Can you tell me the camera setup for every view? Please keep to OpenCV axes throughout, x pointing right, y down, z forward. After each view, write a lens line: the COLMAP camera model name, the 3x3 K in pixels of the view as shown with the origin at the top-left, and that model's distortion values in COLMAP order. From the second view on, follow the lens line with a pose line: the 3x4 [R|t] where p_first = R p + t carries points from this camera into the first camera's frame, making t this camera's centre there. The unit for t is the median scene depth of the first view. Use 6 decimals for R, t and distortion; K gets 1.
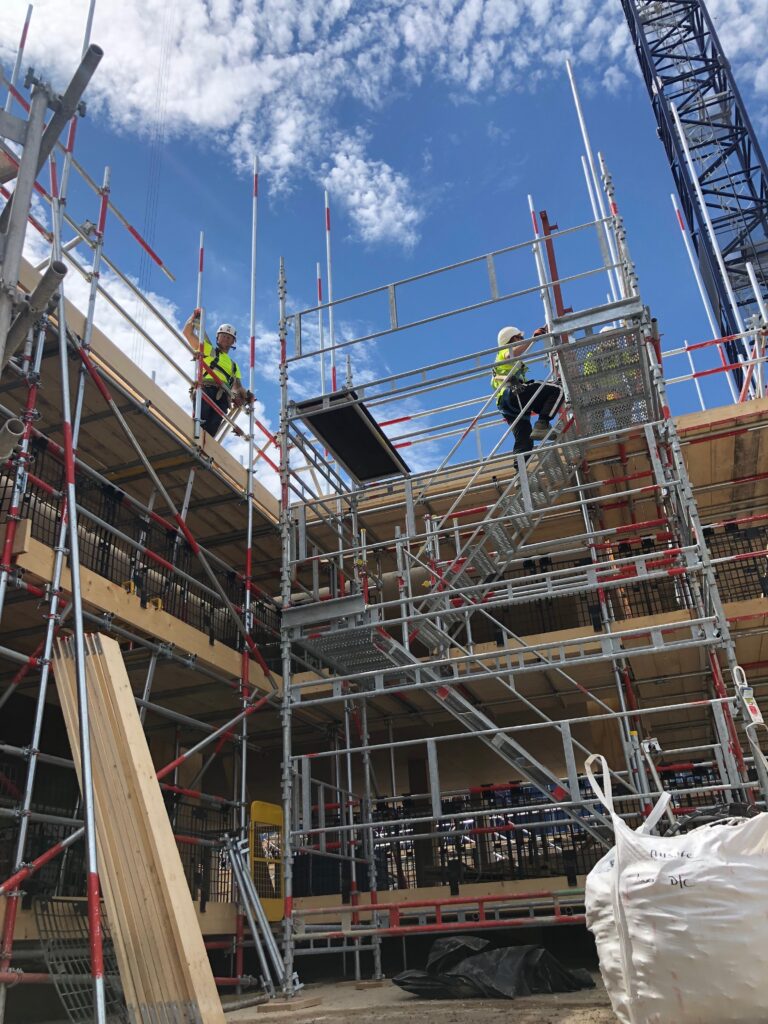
lens RADIAL K [[844.7, 0, 384.0], [0, 844.7, 512.0], [0, 0, 1]] dist [-0.016600, 0.001801]
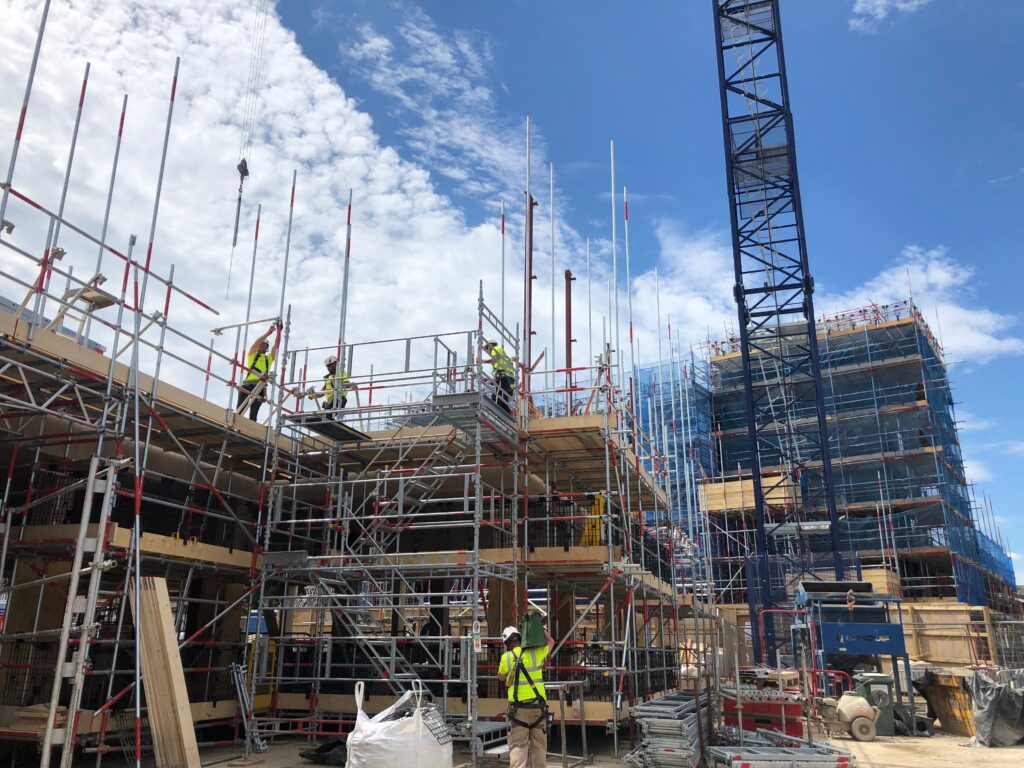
lens RADIAL K [[830.4, 0, 512.0], [0, 830.4, 384.0], [0, 0, 1]] dist [0.056794, -0.103131]
pose [[0.996993, 0.074562, 0.021121, 0.361889], [-0.076919, 0.985296, 0.152563, -0.580098], [-0.009435, -0.153728, 0.988068, -0.738593]]
